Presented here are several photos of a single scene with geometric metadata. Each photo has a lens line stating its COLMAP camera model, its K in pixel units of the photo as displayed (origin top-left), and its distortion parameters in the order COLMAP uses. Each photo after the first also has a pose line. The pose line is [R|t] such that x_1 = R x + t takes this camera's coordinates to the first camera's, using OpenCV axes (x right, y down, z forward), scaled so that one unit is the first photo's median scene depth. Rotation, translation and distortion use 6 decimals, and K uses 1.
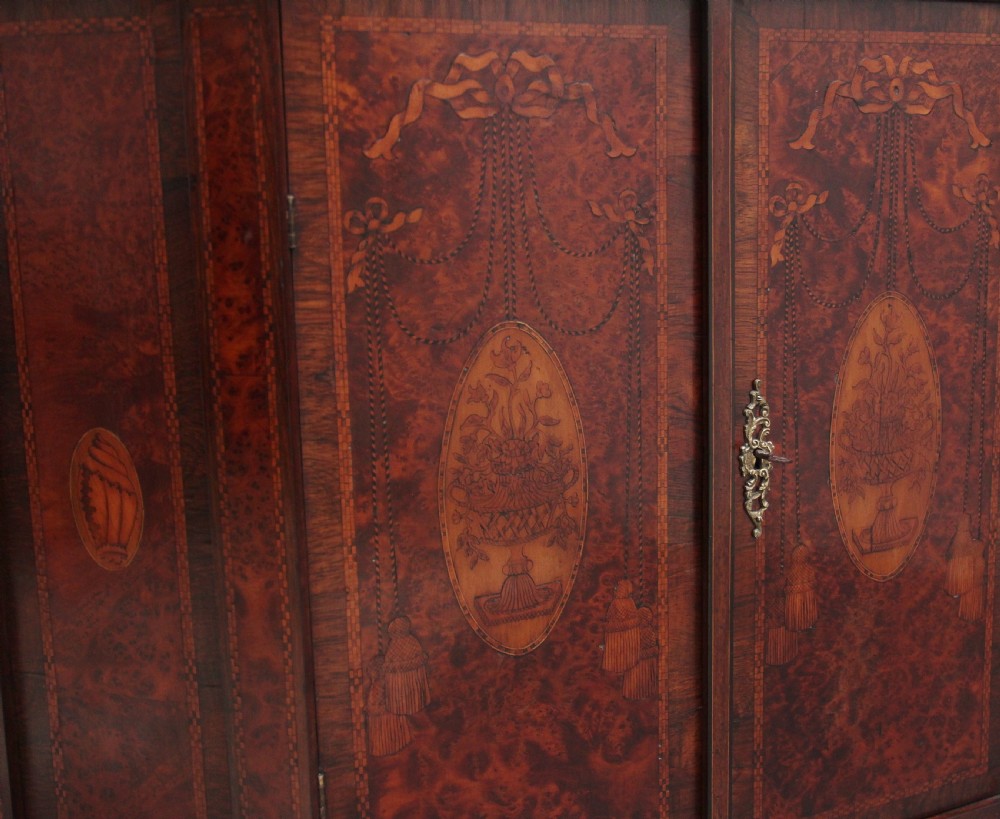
lens RADIAL K [[1340.0, 0, 568.5], [0, 1340.0, 400.6], [0, 0, 1]] dist [-0.019931, 0.000000]
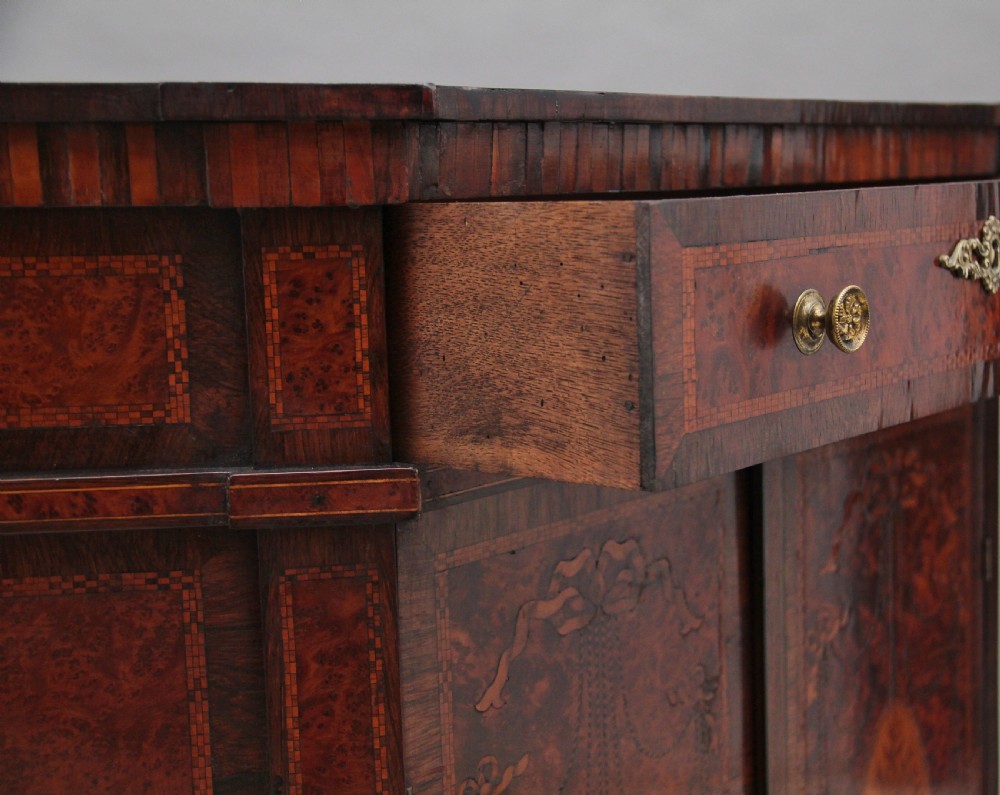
lens RADIAL K [[1604.4, 0, 601.4], [0, 1604.4, 410.9], [0, 0, 1]] dist [0.054760, 0.000000]
pose [[0.912090, -0.068264, 0.404268, -0.425223], [0.086257, 0.995922, -0.026441, -0.304252], [-0.400814, 0.058987, 0.914258, 0.075114]]
